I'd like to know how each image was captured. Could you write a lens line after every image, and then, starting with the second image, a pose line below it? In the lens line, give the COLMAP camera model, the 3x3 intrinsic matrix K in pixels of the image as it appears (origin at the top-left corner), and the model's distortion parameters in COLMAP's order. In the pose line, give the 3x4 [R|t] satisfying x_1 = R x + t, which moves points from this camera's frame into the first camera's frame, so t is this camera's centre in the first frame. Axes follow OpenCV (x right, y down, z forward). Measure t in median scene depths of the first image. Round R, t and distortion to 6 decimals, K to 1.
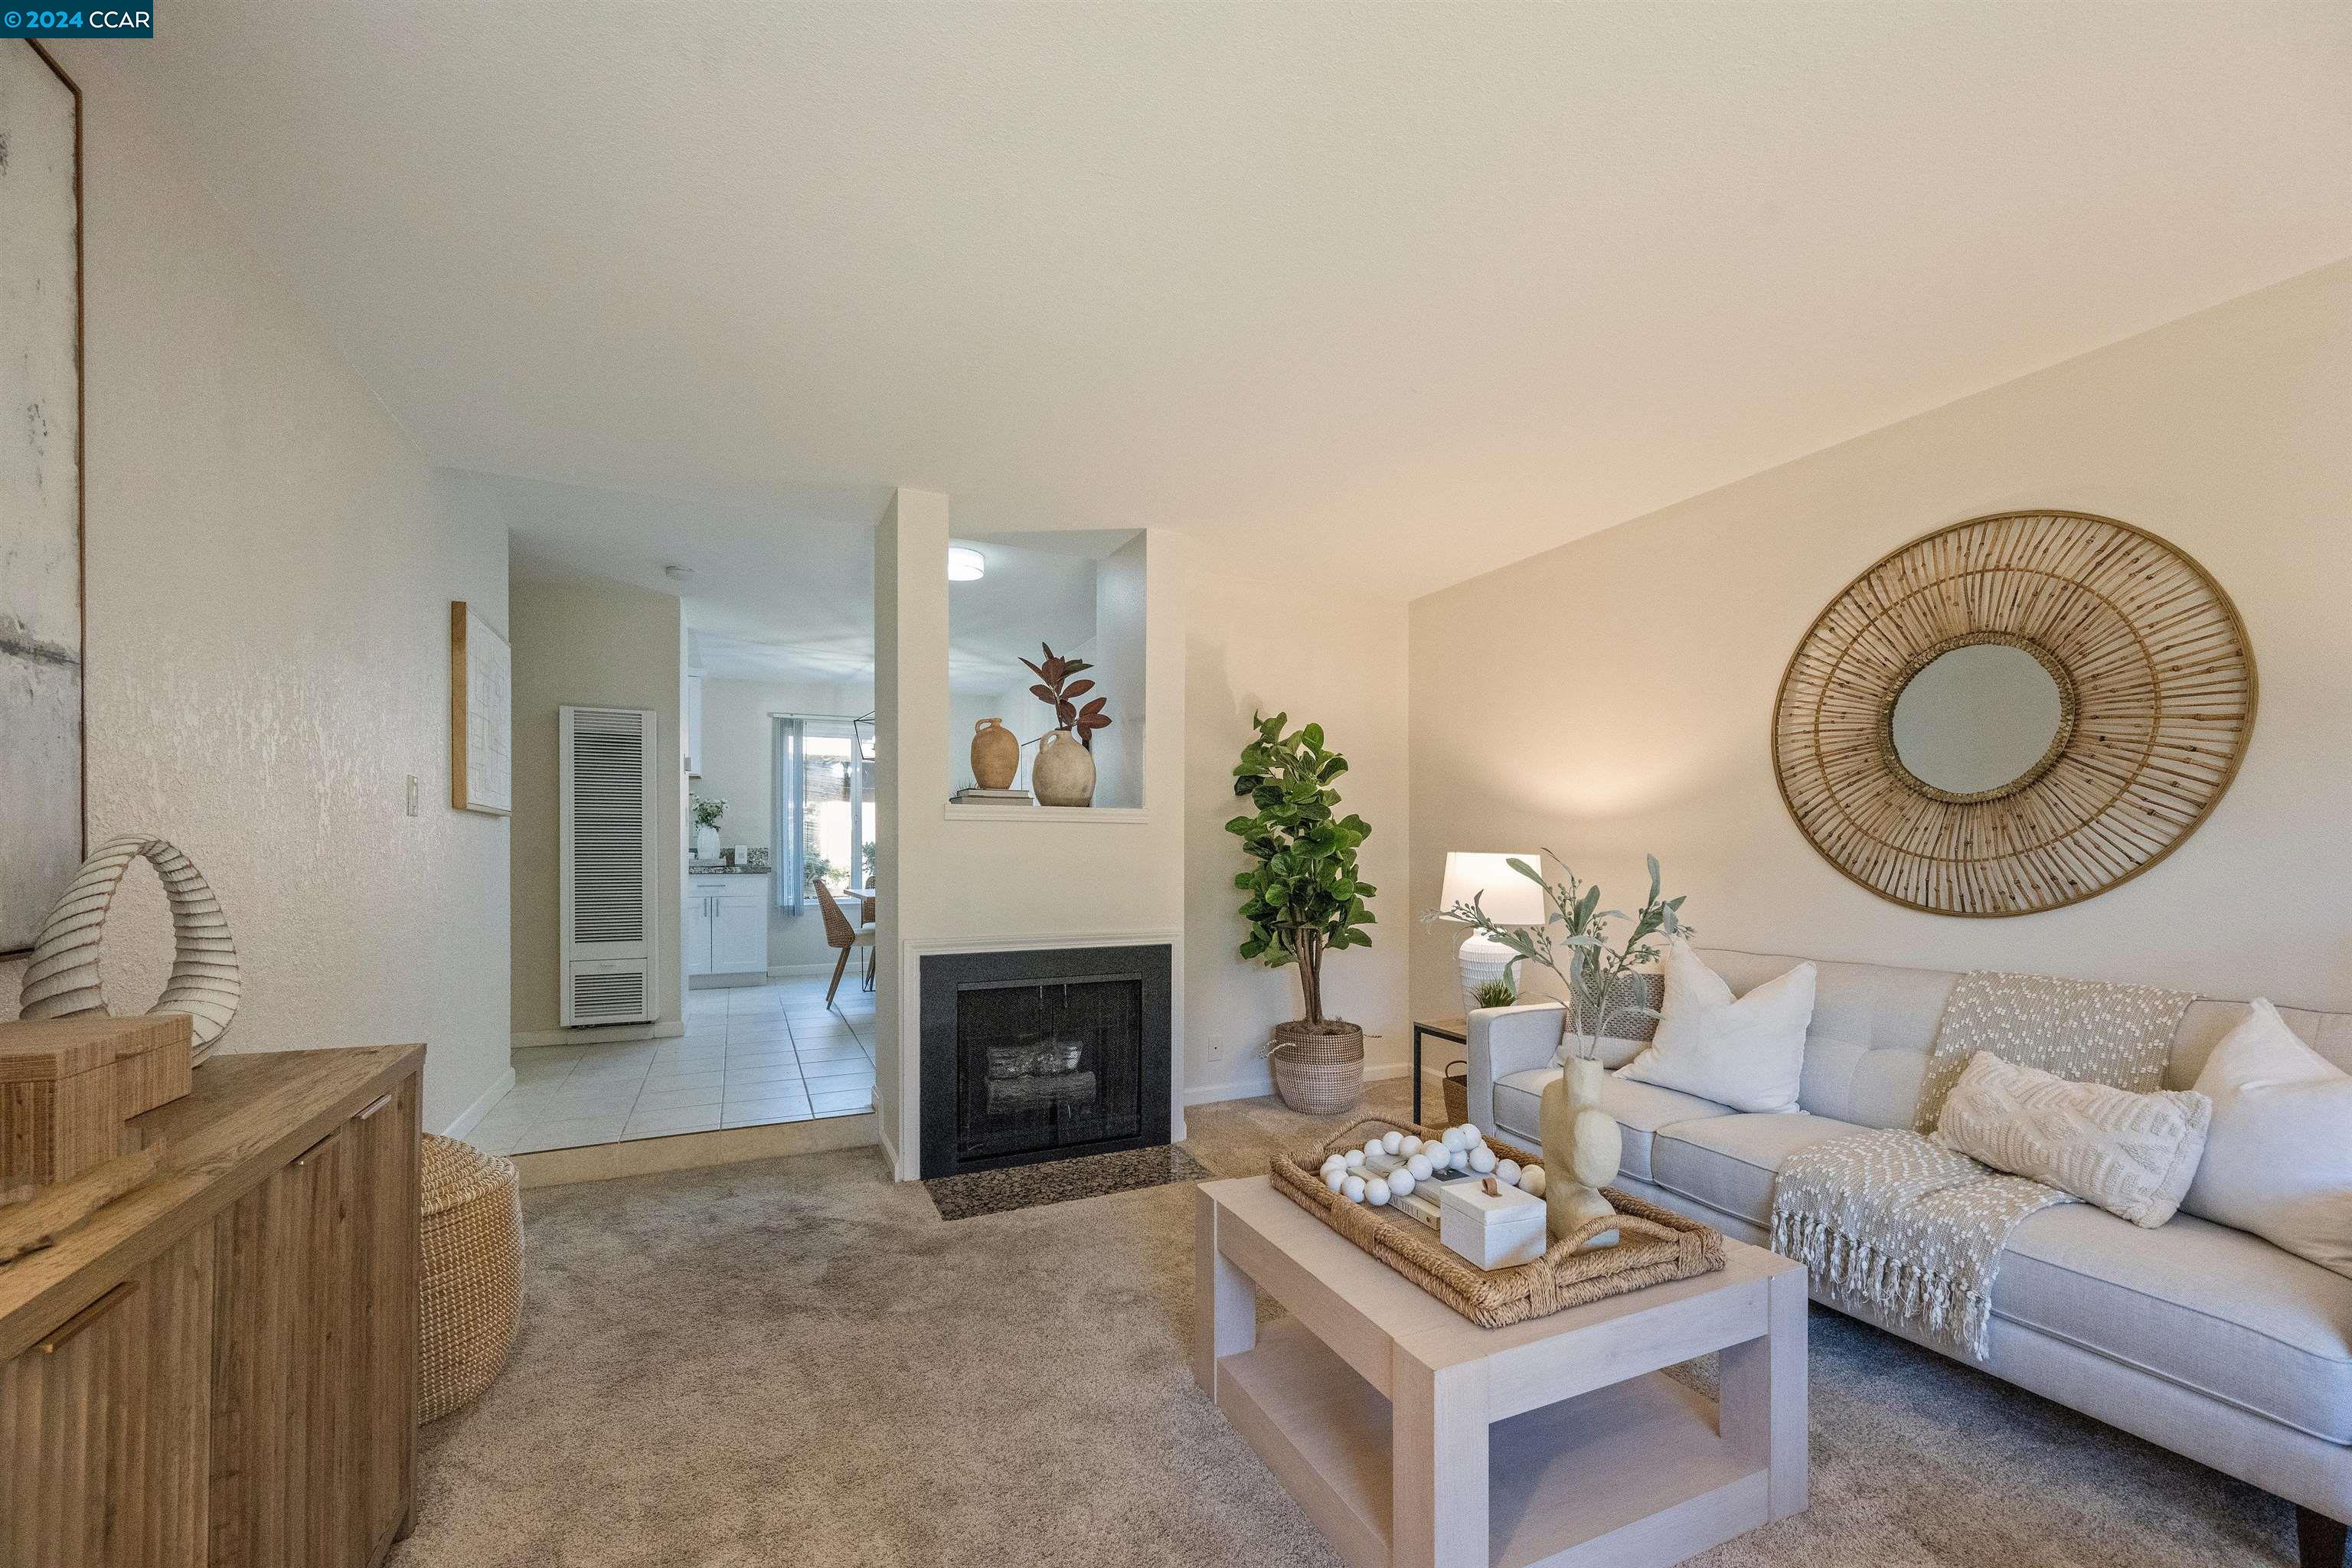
lens RADIAL K [[949.4, 0, 1124.3], [0, 949.4, 826.2], [0, 0, 1]] dist [0.001146, -0.000397]
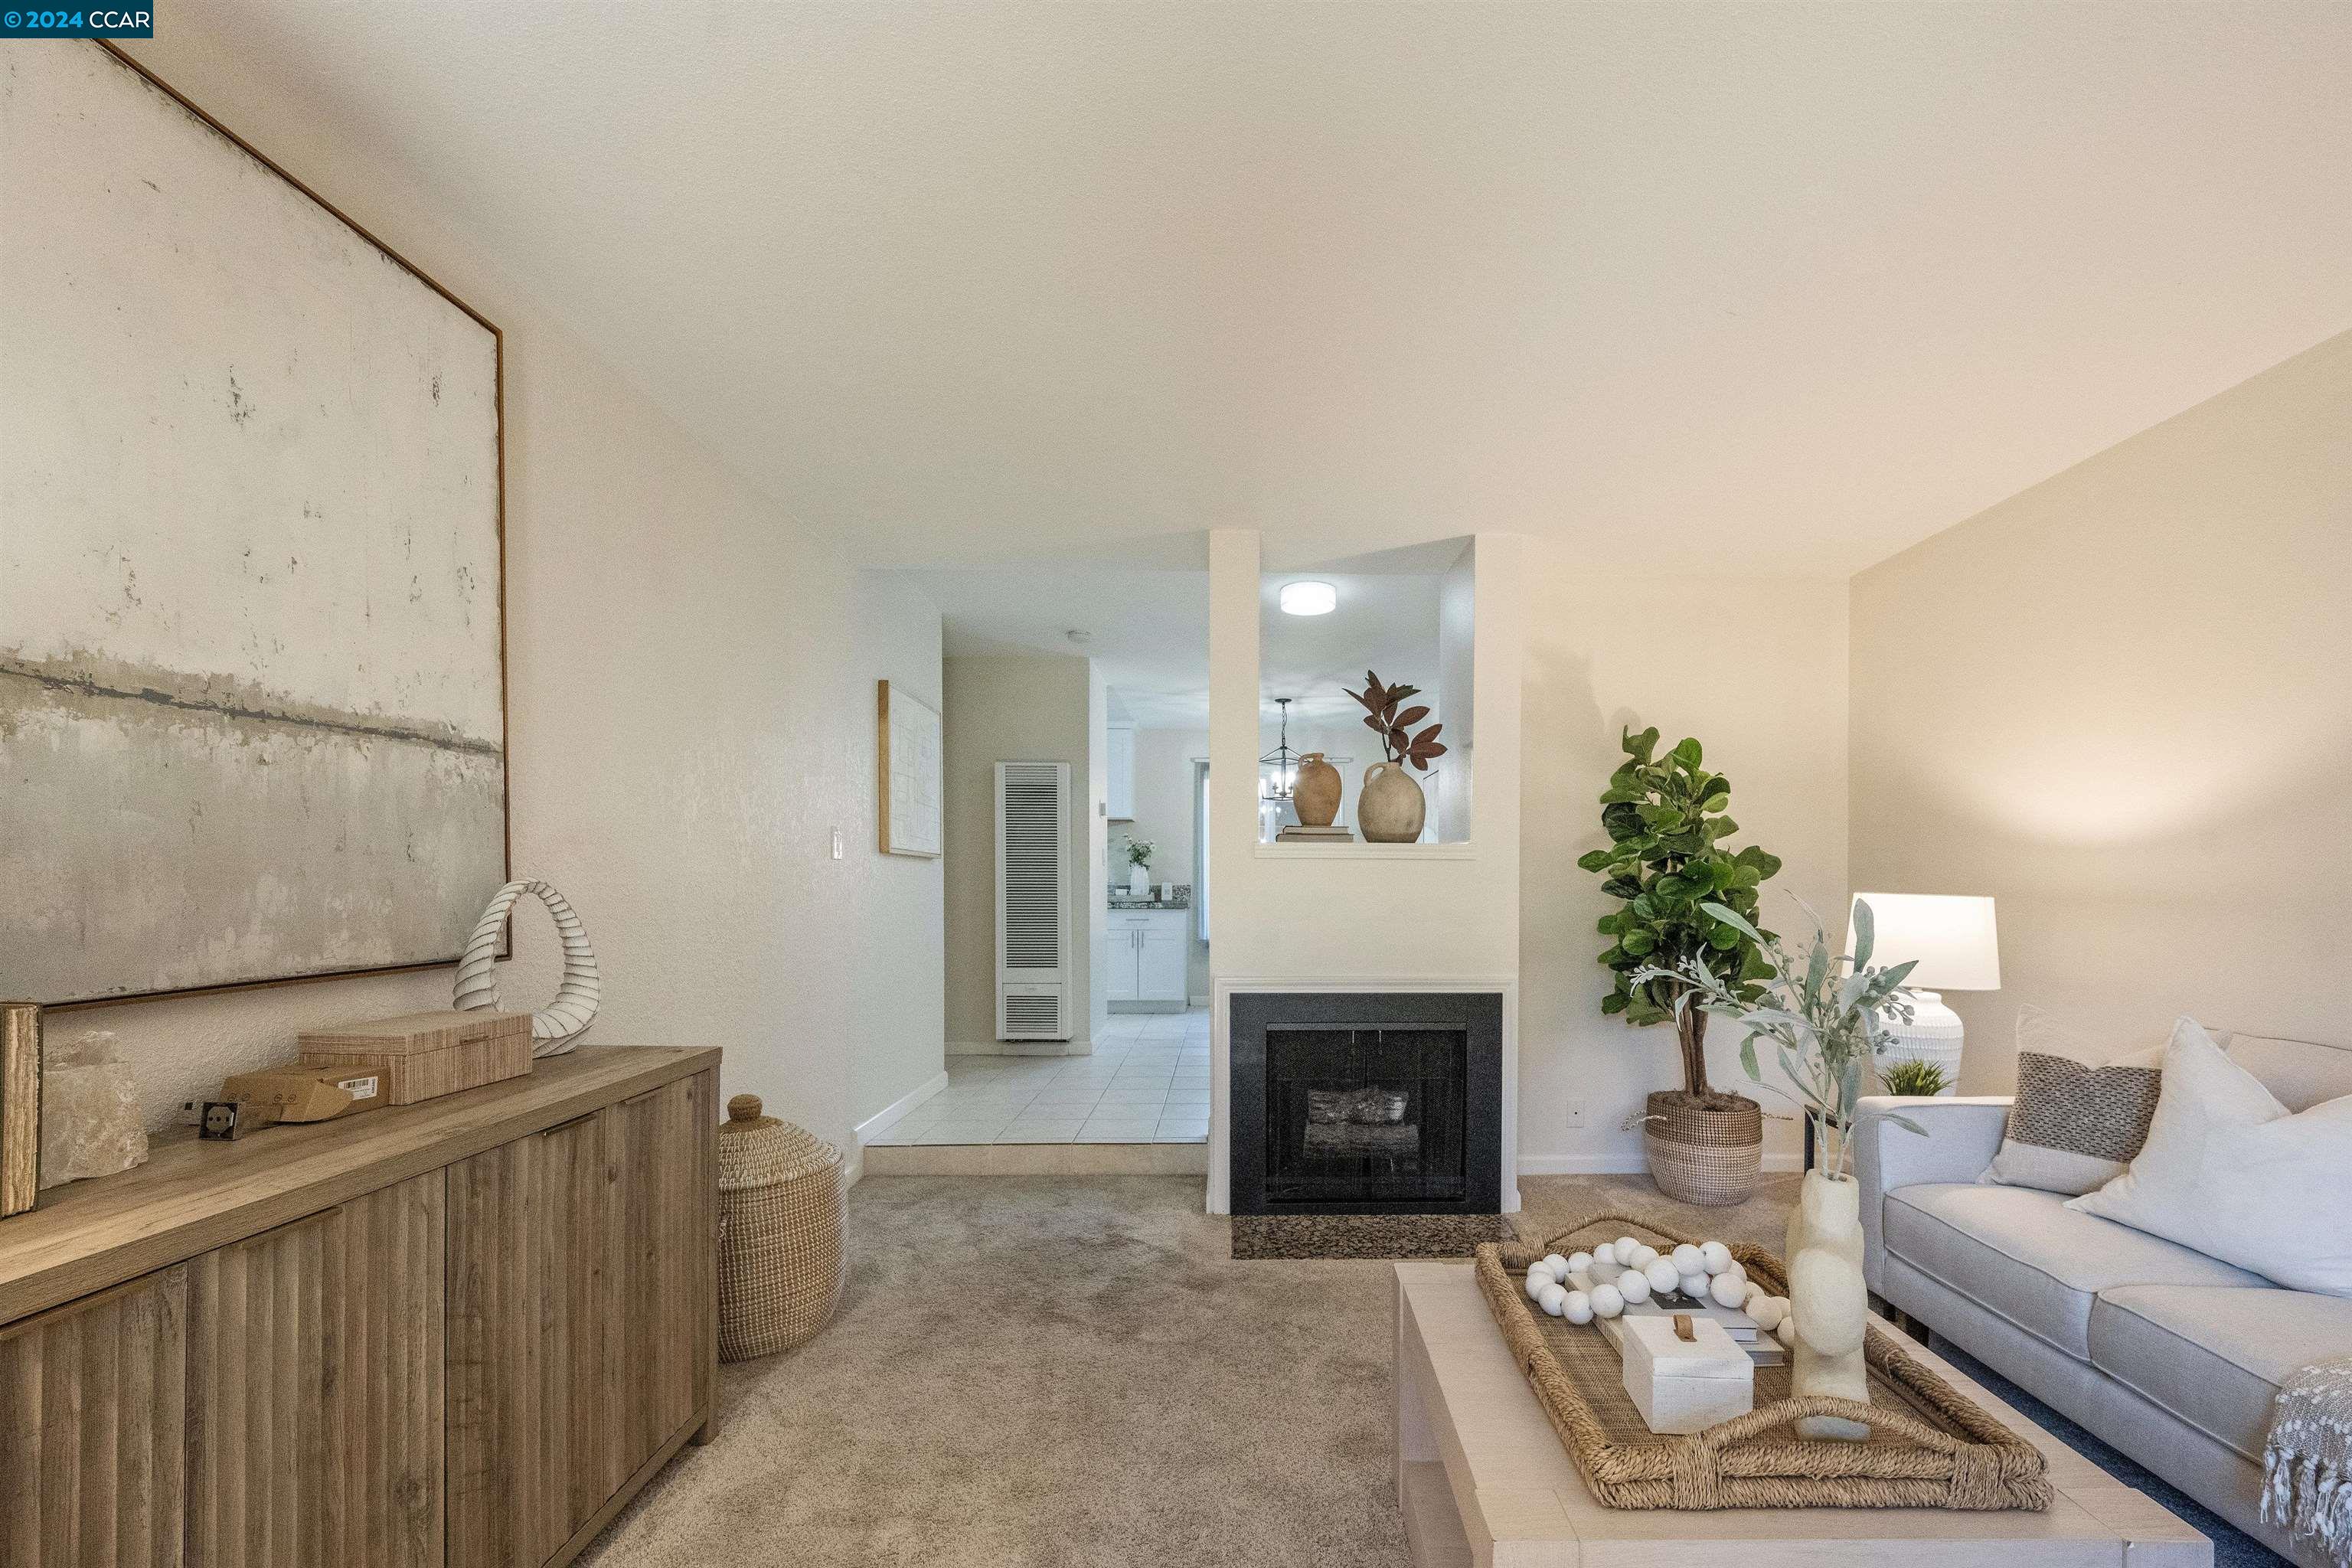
lens RADIAL K [[949.4, 0, 1201.8], [0, 949.4, 873.3], [0, 0, 1]] dist [0.001146, -0.000397]
pose [[0.915615, -0.004141, -0.402035, 0.162347], [0.008576, 0.999921, 0.009233, -0.000461], [0.401965, -0.011901, 0.915578, 0.064987]]
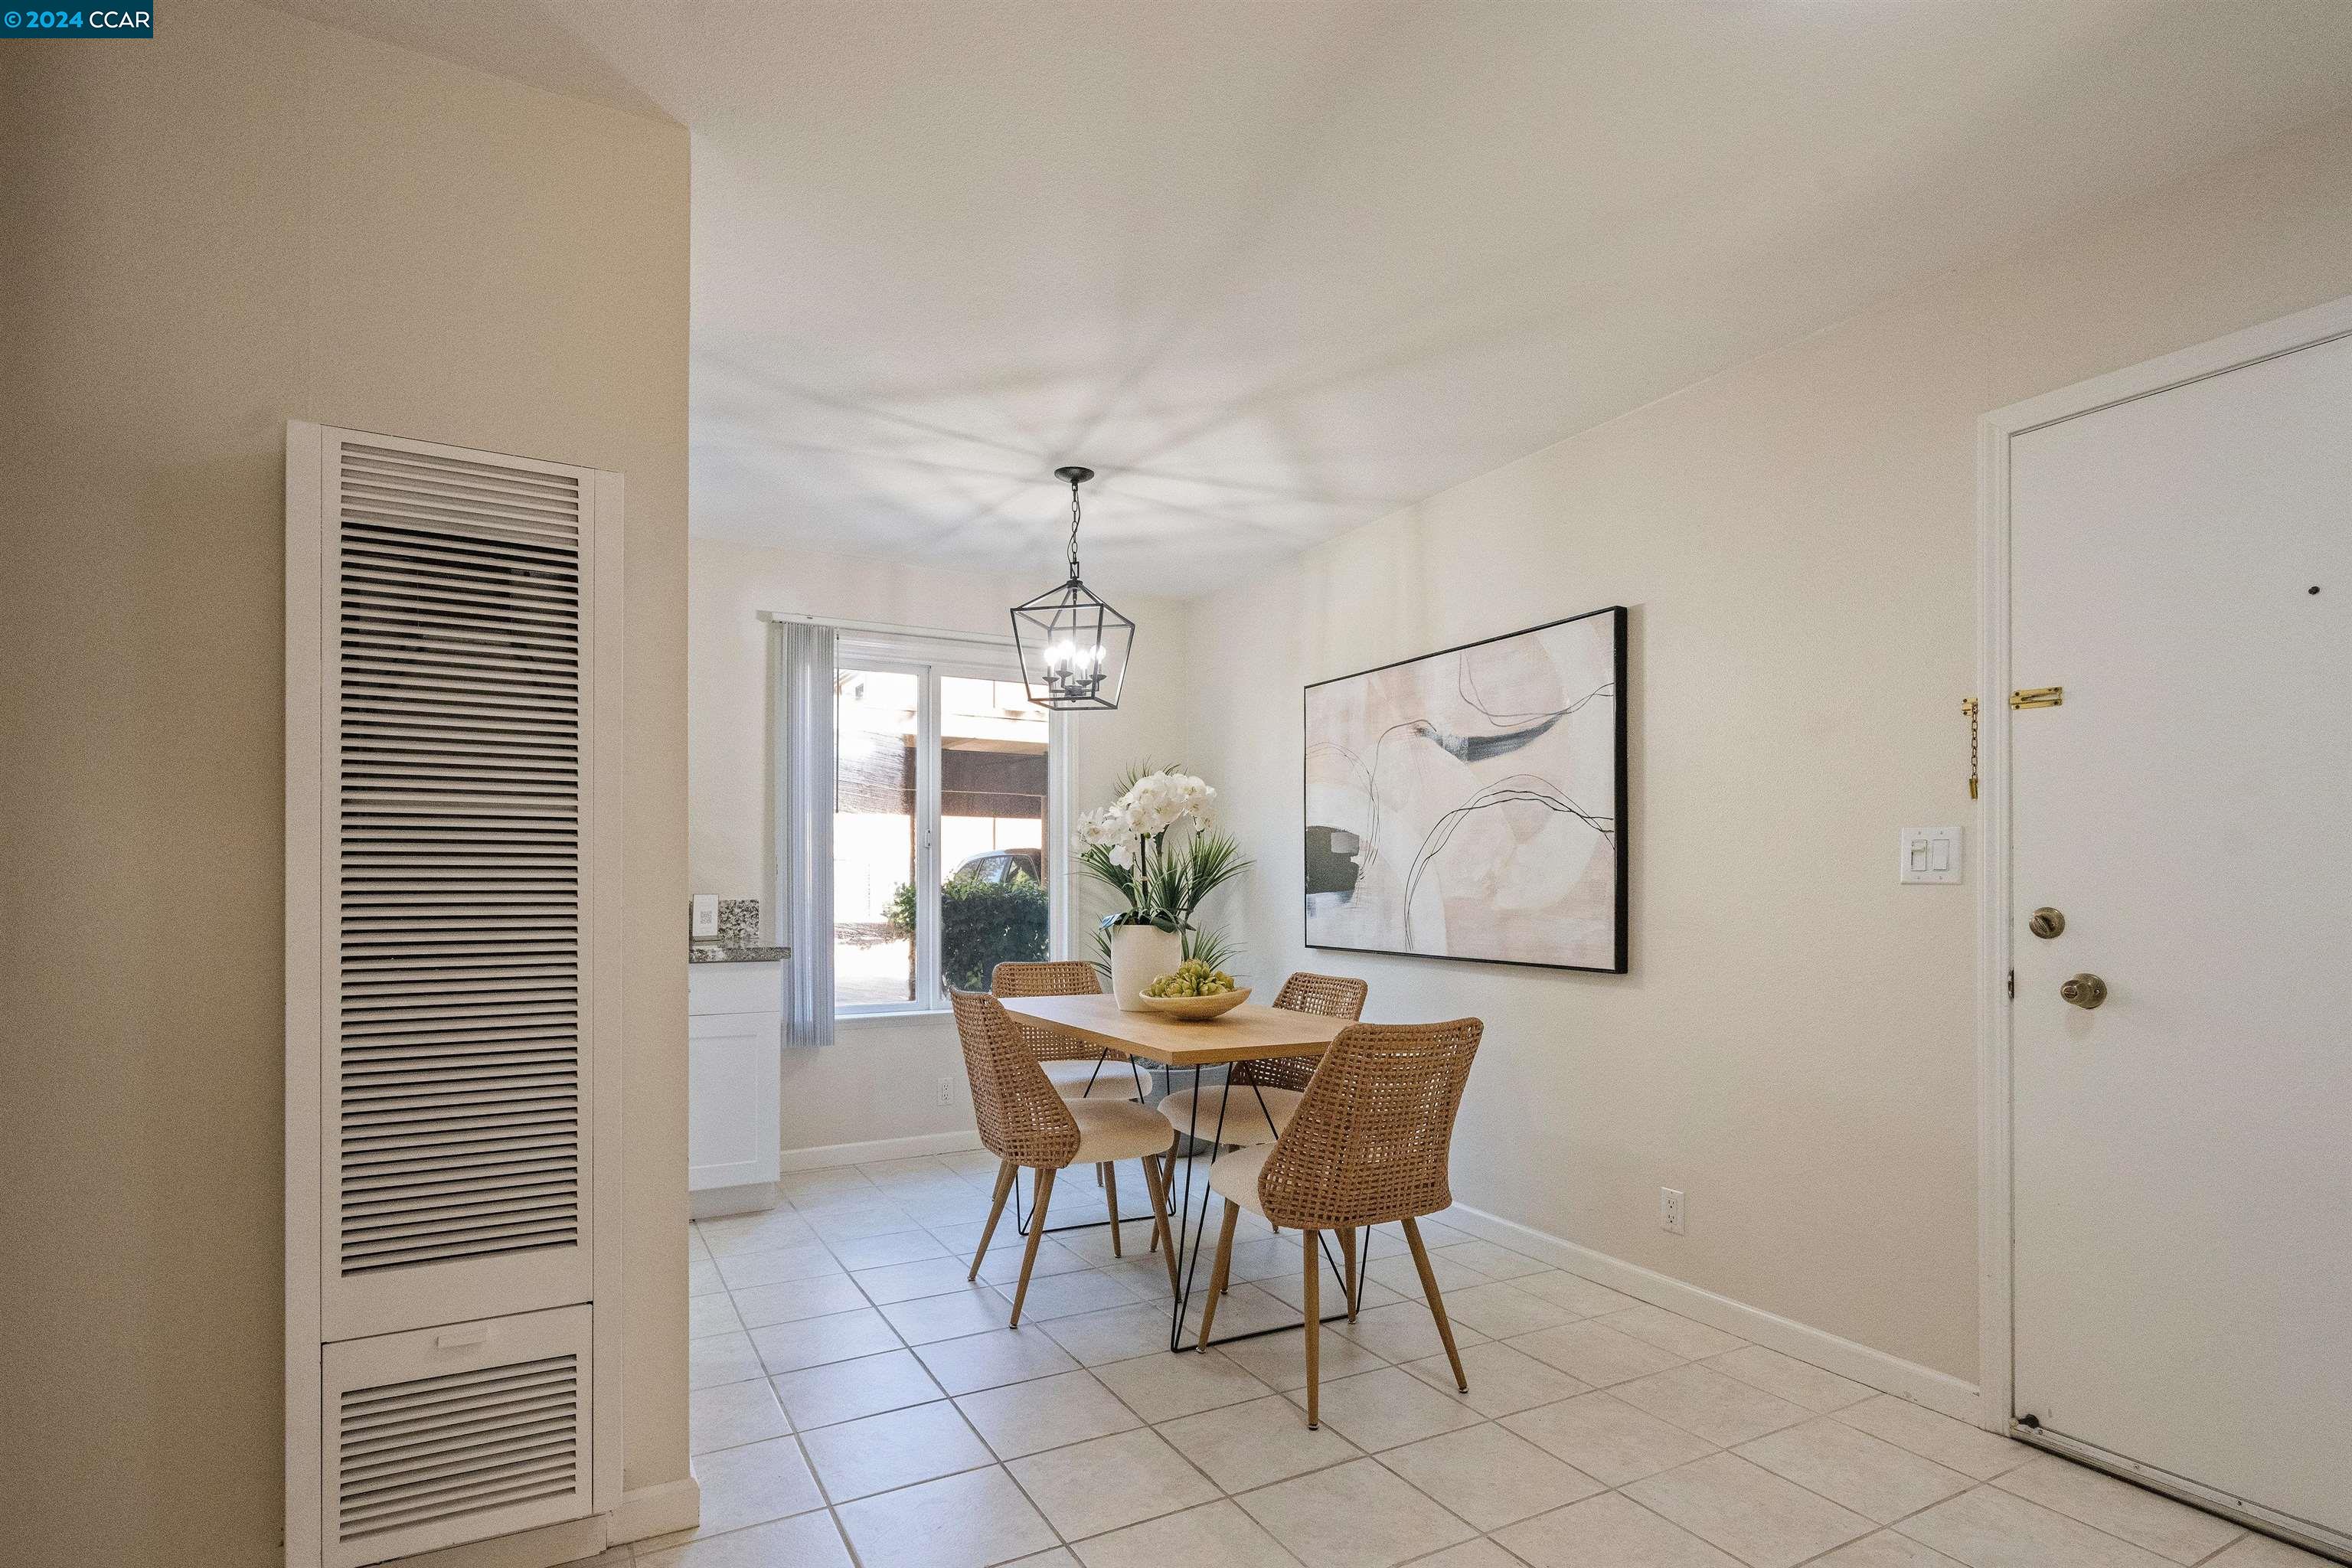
lens RADIAL K [[1170.3, 0, 1161.9], [0, 1170.3, 864.0], [0, 0, 1]] dist [-0.006308, -0.000809]
pose [[0.994711, 0.002249, 0.102686, -0.586415], [-0.003238, 0.999950, 0.009461, -0.002643], [-0.102660, -0.009743, 0.994669, 0.997956]]
